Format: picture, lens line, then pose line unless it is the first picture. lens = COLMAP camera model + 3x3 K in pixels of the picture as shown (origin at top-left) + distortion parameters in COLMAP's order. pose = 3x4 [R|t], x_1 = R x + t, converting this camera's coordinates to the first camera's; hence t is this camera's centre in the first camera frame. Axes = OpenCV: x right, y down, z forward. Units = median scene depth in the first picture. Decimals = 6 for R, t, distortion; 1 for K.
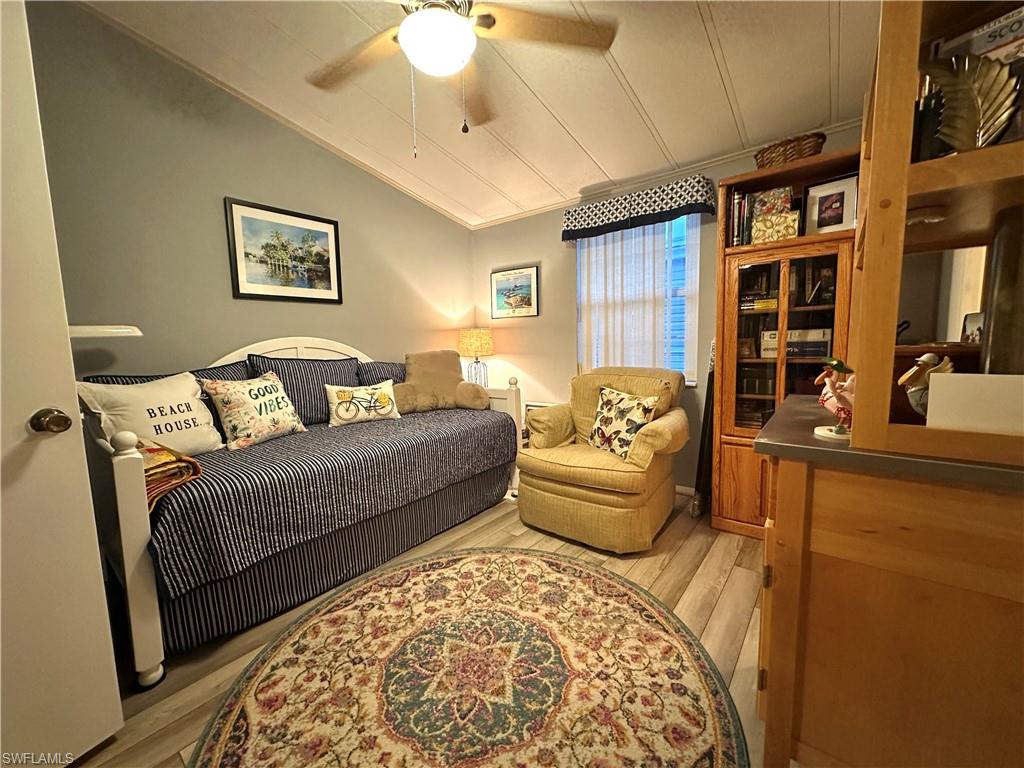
lens RADIAL K [[410.0, 0, 510.9], [0, 410.0, 385.6], [0, 0, 1]] dist [-0.006937, 0.002015]
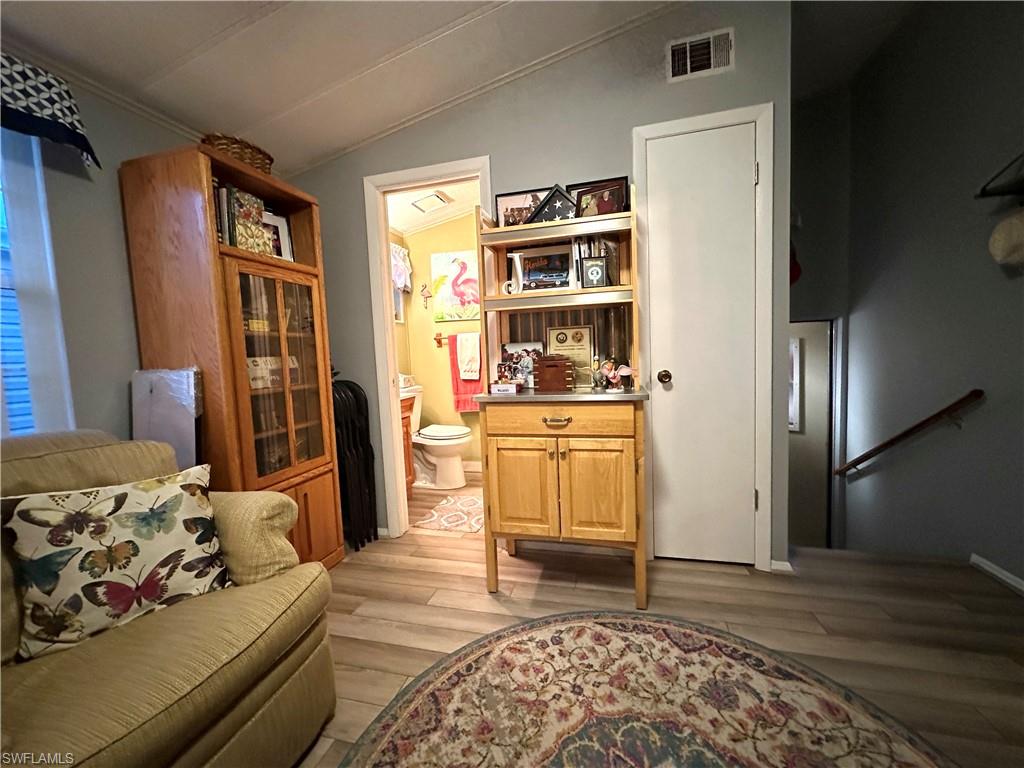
lens RADIAL K [[410.0, 0, 510.9], [0, 410.0, 385.6], [0, 0, 1]] dist [-0.006937, 0.002015]
pose [[-0.405804, -0.025143, 0.913614, -0.553528], [0.153458, 0.983556, 0.095230, -0.114666], [-0.900985, 0.178846, -0.395272, 1.326161]]
